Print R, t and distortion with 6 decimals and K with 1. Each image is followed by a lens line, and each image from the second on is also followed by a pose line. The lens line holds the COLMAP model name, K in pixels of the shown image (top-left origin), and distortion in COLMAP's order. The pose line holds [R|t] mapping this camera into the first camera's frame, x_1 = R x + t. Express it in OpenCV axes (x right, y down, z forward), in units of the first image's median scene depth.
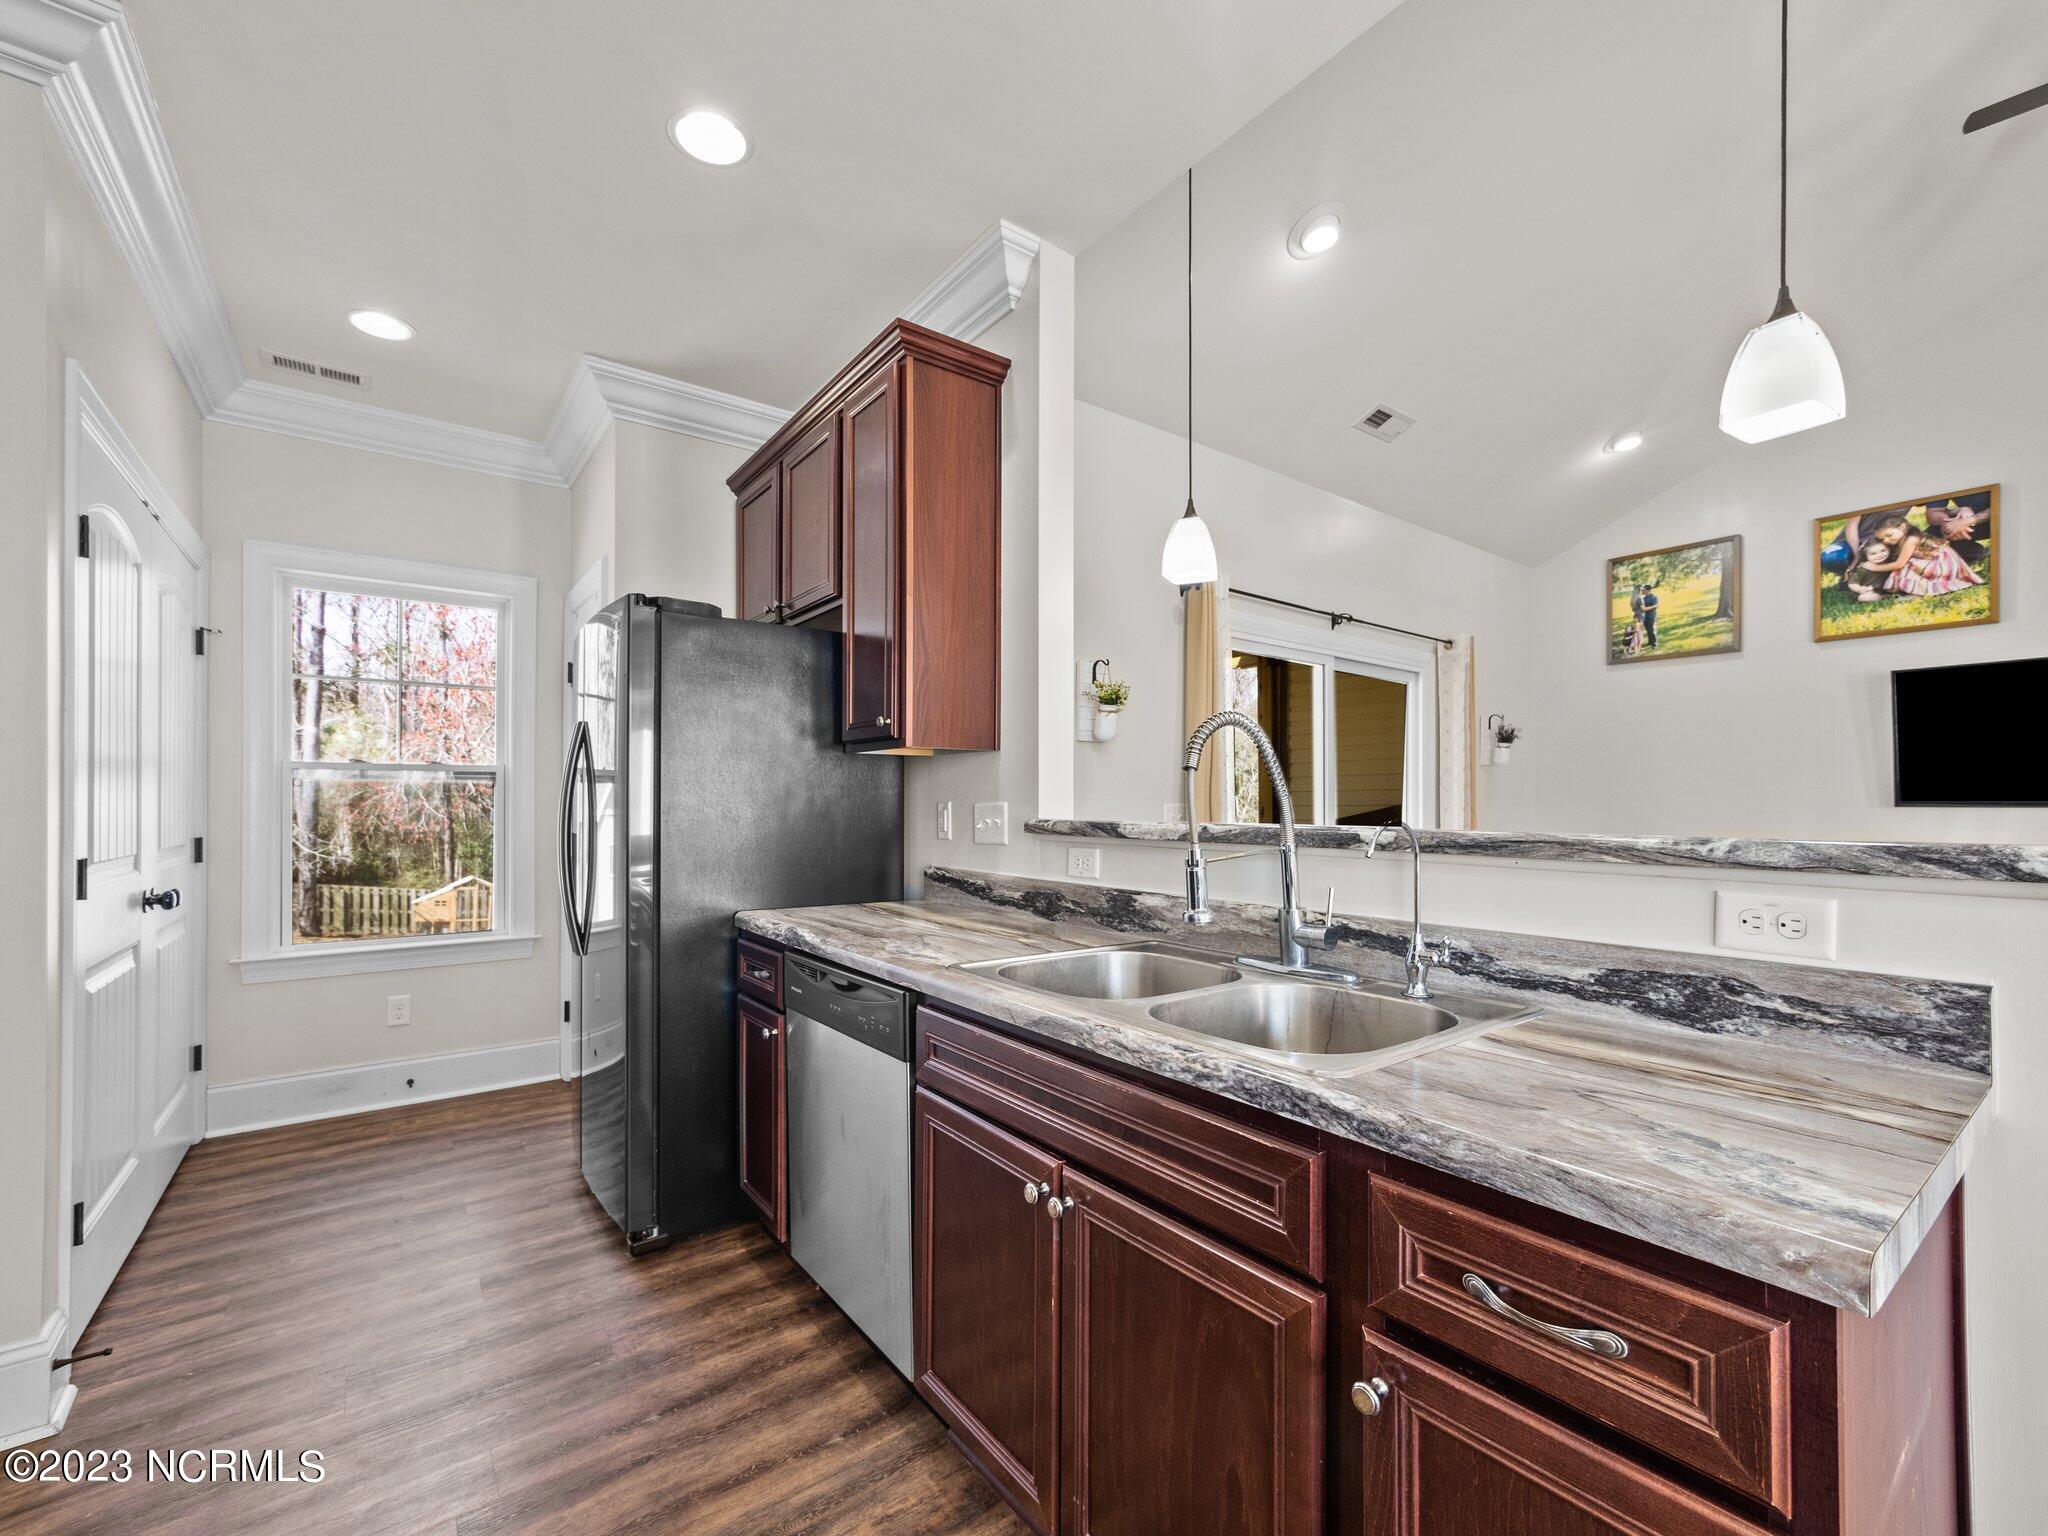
lens RADIAL K [[875.0, 0, 1044.8], [0, 875.0, 804.7], [0, 0, 1]] dist [-0.007048, 0.002796]
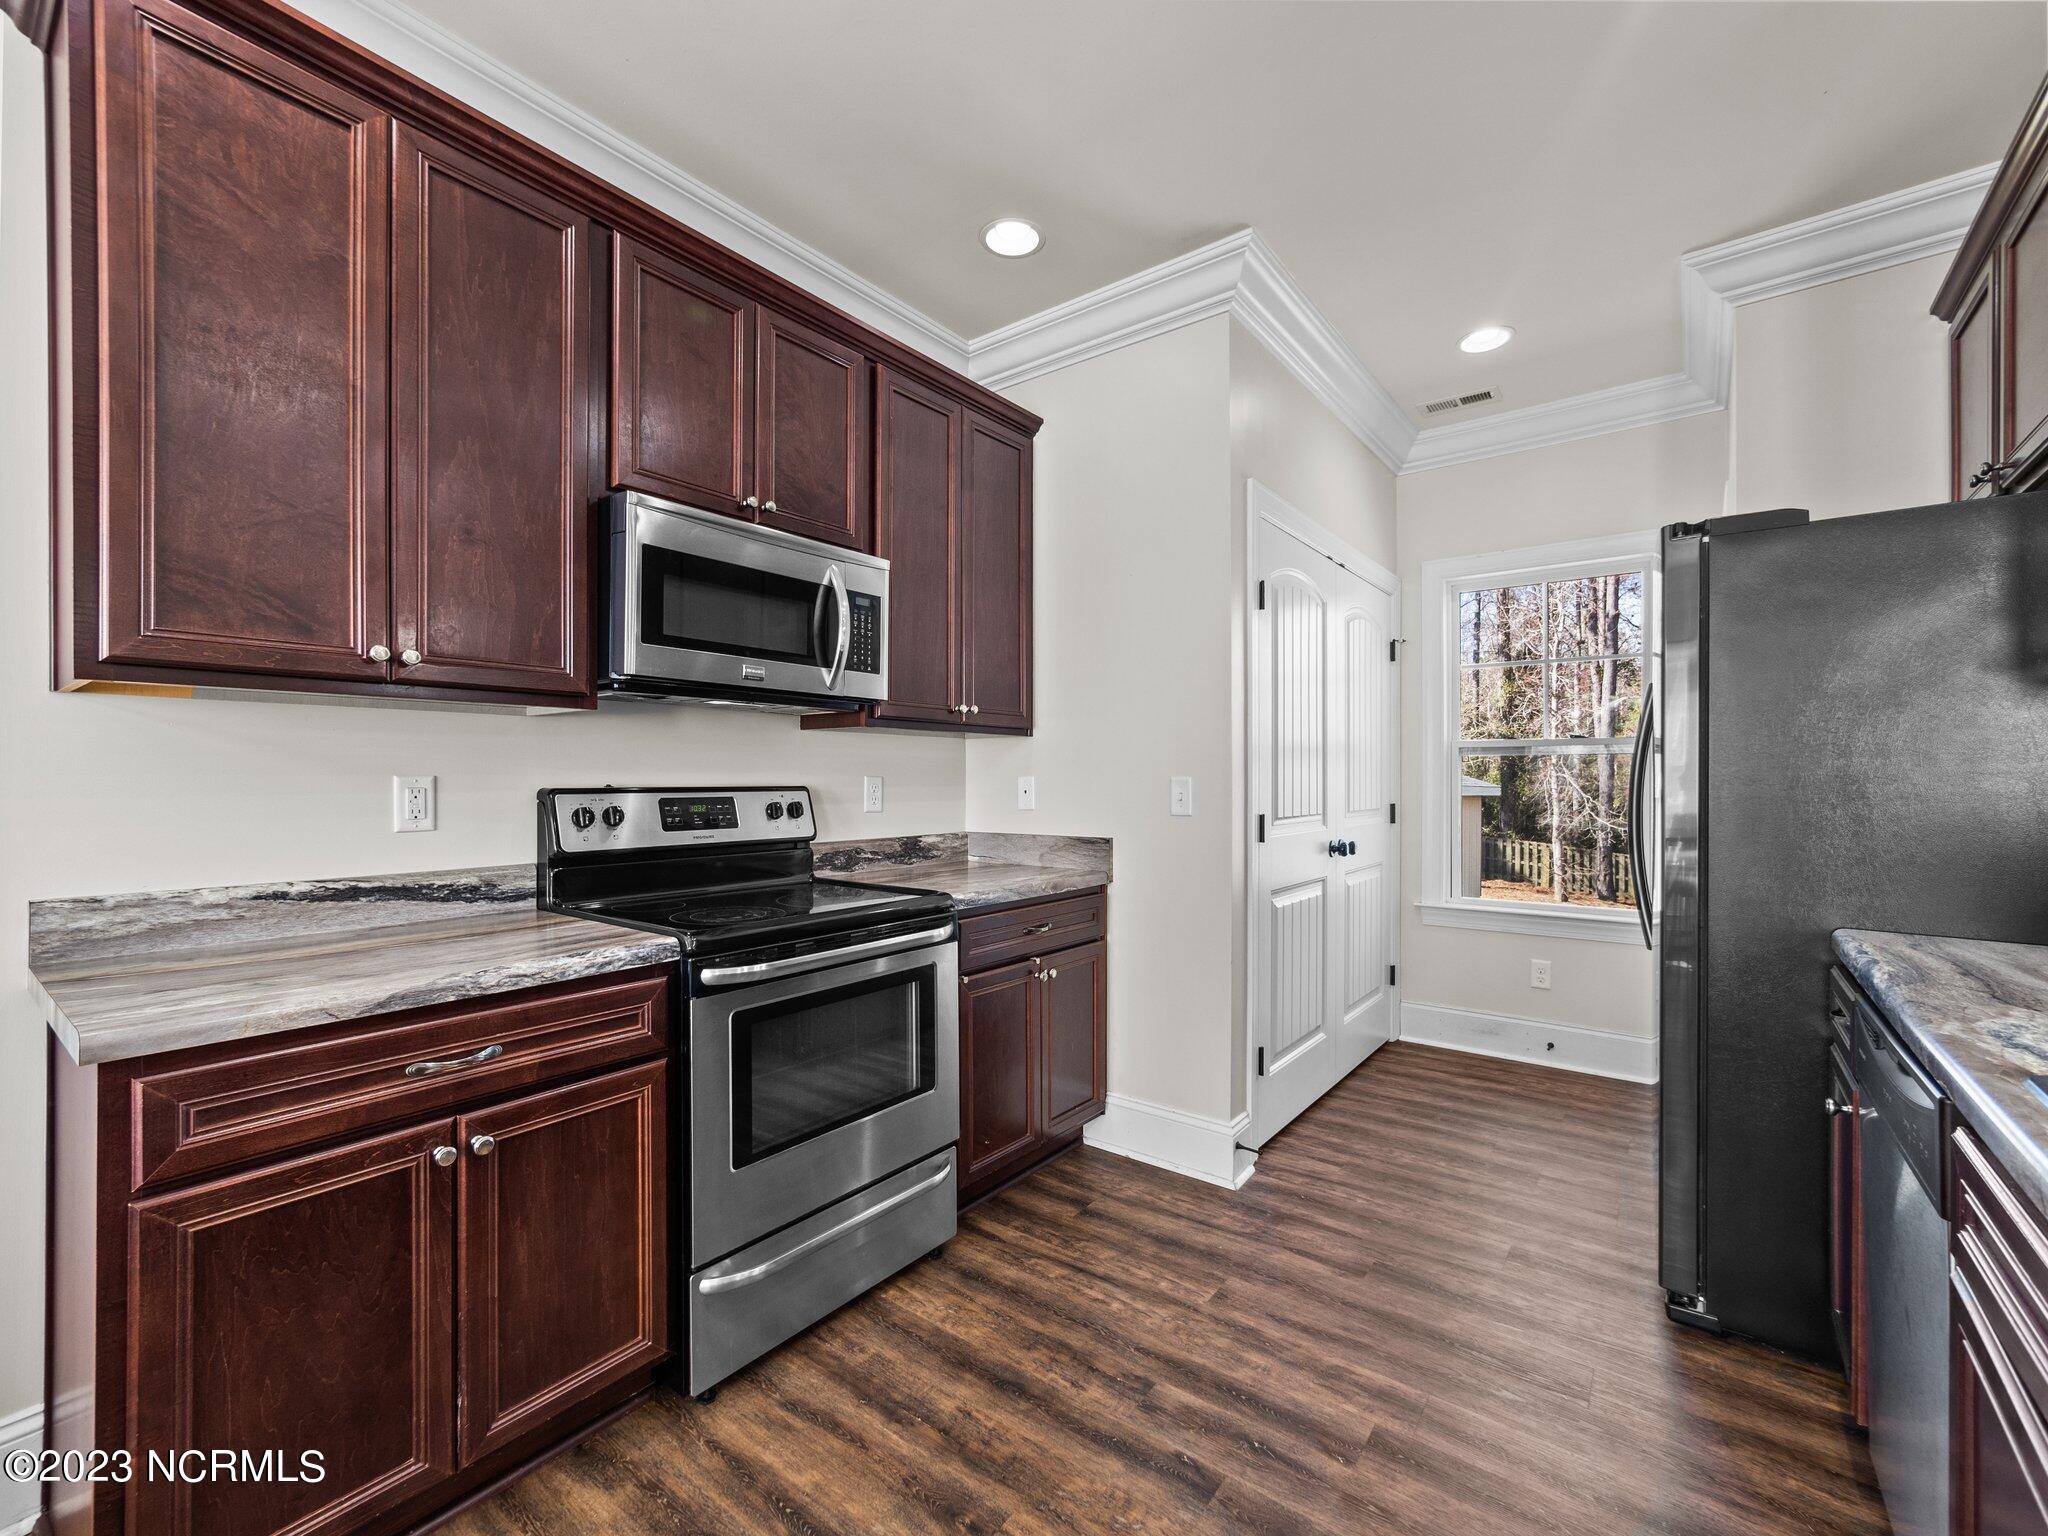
lens RADIAL K [[875.0, 0, 1006.7], [0, 875.0, 774.3], [0, 0, 1]] dist [-0.007048, 0.002796]
pose [[0.233817, -0.004158, -0.972272, 0.152387], [-0.000077, 0.999991, -0.004295, 0.000246], [0.972281, 0.001079, 0.233814, 0.149542]]
